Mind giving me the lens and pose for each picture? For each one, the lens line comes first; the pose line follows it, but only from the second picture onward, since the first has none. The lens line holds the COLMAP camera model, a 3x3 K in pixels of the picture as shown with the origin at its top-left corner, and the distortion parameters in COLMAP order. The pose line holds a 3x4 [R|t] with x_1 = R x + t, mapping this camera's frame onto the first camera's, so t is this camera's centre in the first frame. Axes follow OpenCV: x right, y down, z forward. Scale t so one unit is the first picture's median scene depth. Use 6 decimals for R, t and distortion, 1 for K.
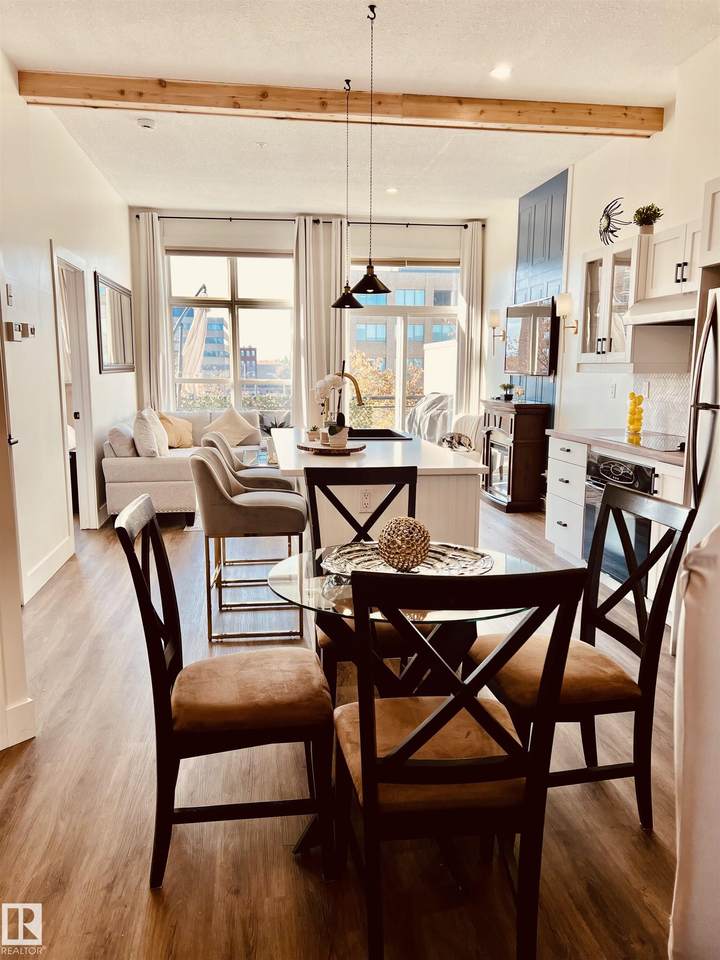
lens RADIAL K [[718.1, 0, 360.0], [0, 718.1, 480.0], [0, 0, 1]] dist [0.035616, -0.008766]
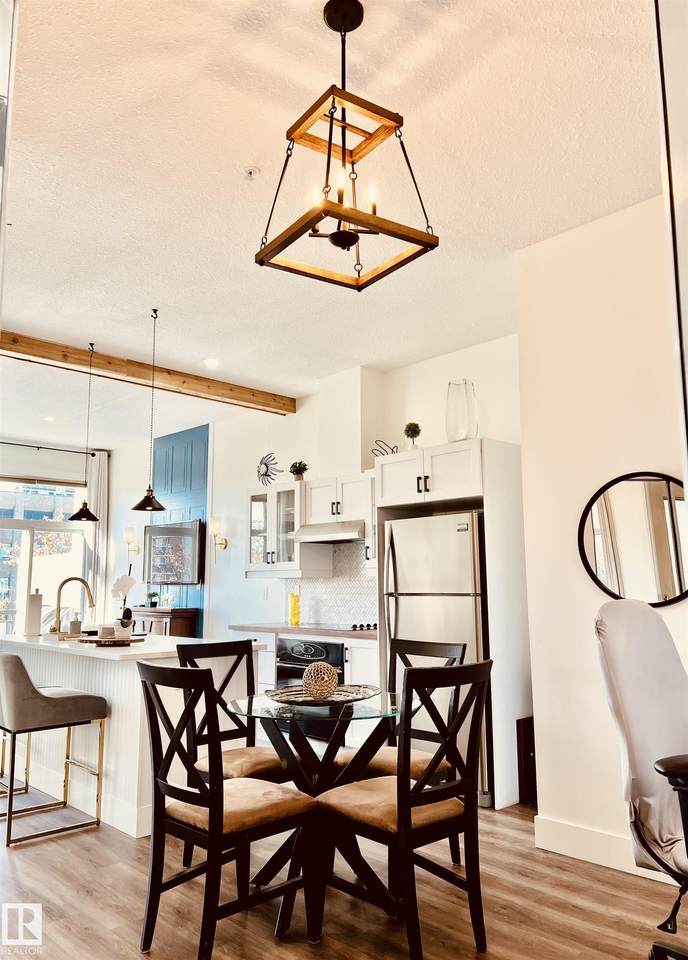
lens RADIAL K [[702.8, 0, 344.0], [0, 702.8, 480.0], [0, 0, 1]] dist [-0.001762, -0.003926]
pose [[0.808336, 0.077879, 0.583547, -0.330018], [0.101288, 0.958034, -0.268163, 0.036657], [-0.579943, 0.275872, 0.766525, -0.102030]]
